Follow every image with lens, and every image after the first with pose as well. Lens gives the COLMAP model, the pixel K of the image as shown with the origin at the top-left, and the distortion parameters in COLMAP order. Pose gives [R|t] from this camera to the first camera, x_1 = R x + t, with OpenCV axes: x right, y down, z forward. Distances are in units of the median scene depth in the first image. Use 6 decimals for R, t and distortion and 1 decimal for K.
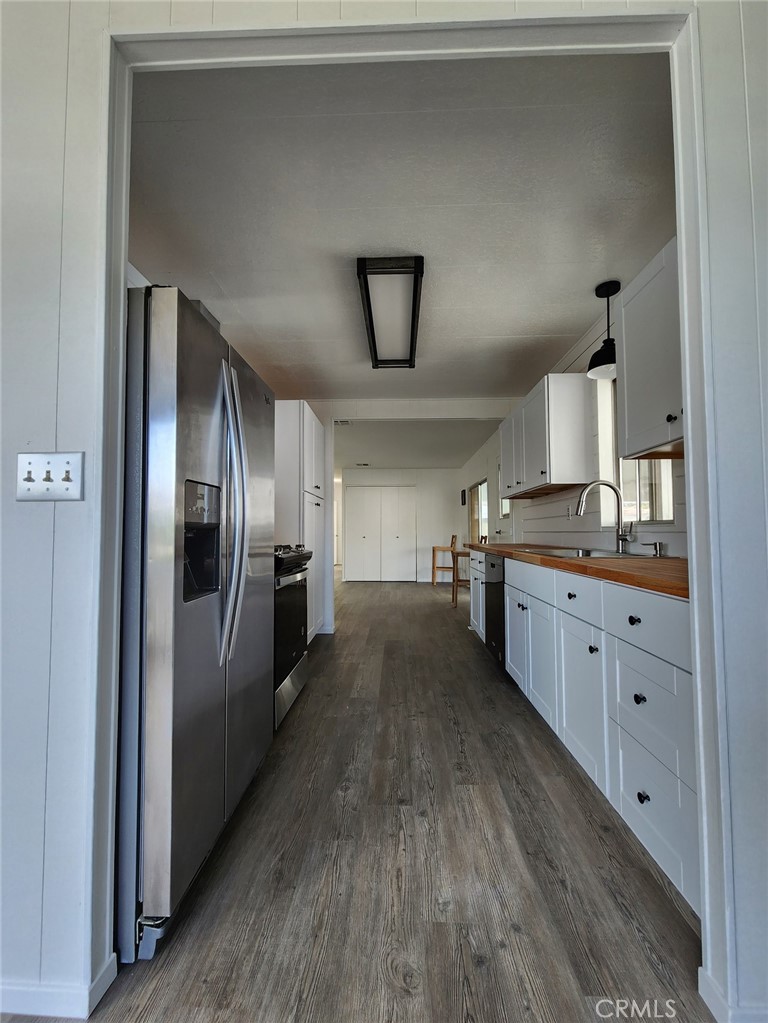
lens RADIAL K [[420.8, 0, 381.8], [0, 420.8, 517.2], [0, 0, 1]] dist [0.000724, -0.001860]
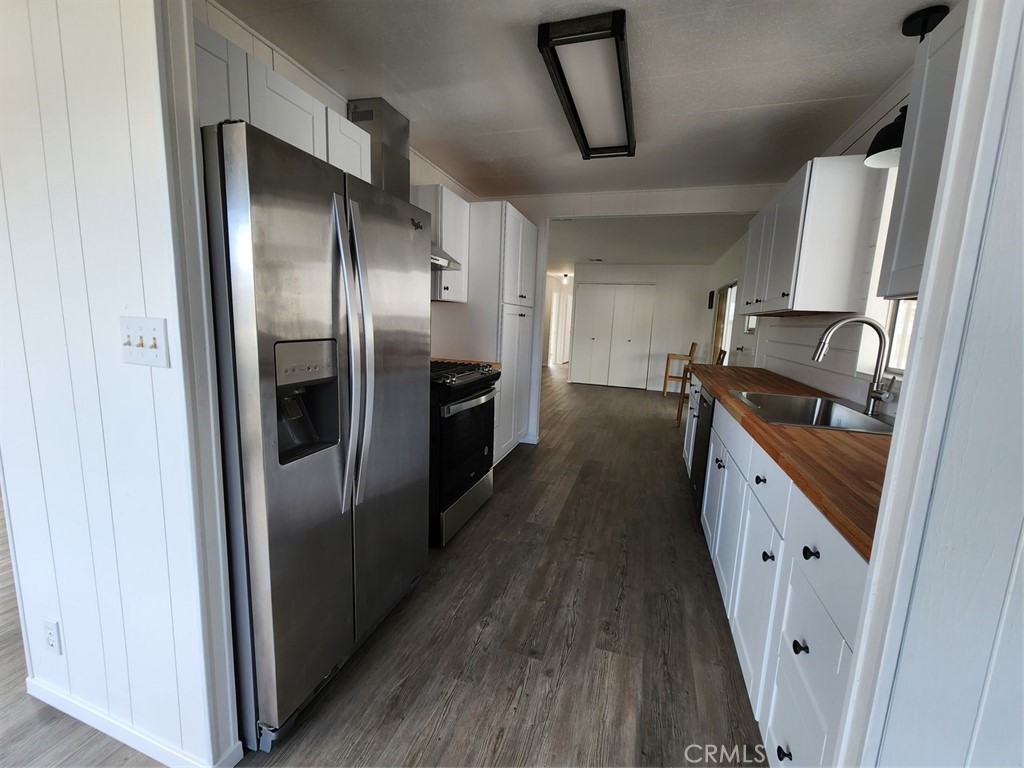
lens RADIAL K [[421.2, 0, 507.9], [0, 421.2, 385.5], [0, 0, 1]] dist [0.000724, -0.001860]
pose [[0.959842, 0.085160, -0.267303, 0.147842], [-0.034002, 0.981103, 0.190473, -0.094431], [0.278473, -0.173736, 0.944600, 0.114589]]
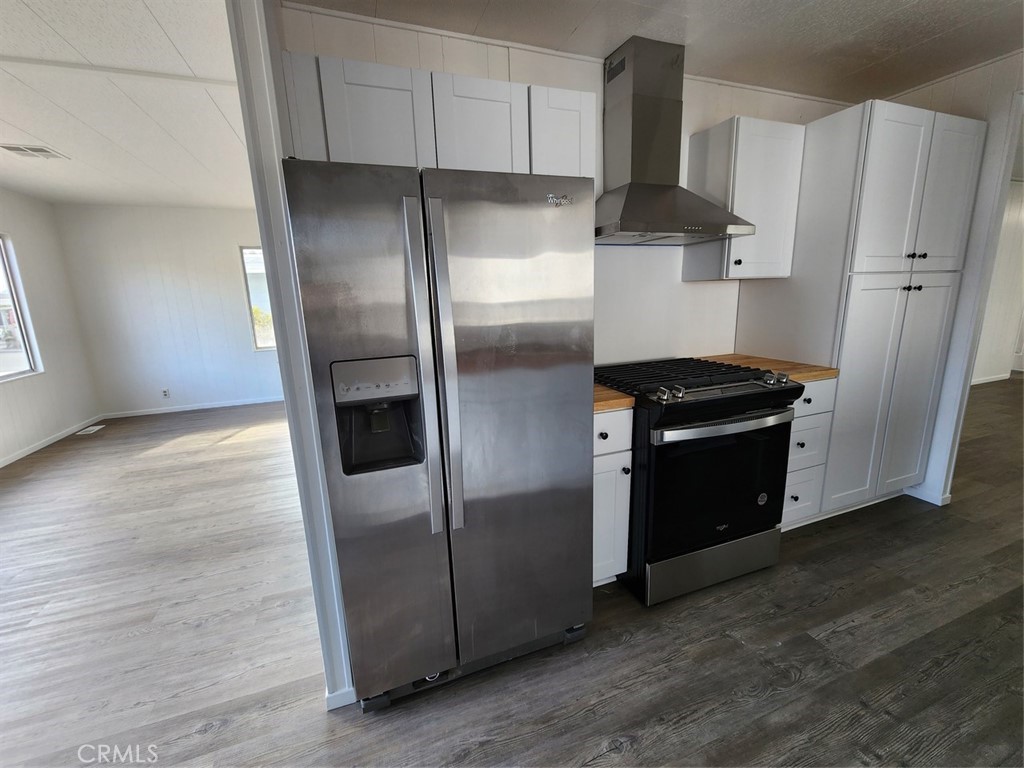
lens RADIAL K [[421.2, 0, 507.5], [0, 421.2, 381.9], [0, 0, 1]] dist [0.000724, -0.001860]
pose [[0.380753, 0.186009, -0.905775, 0.300546], [0.062506, 0.972140, 0.225913, -0.119474], [0.922562, -0.142633, 0.358518, 0.502794]]
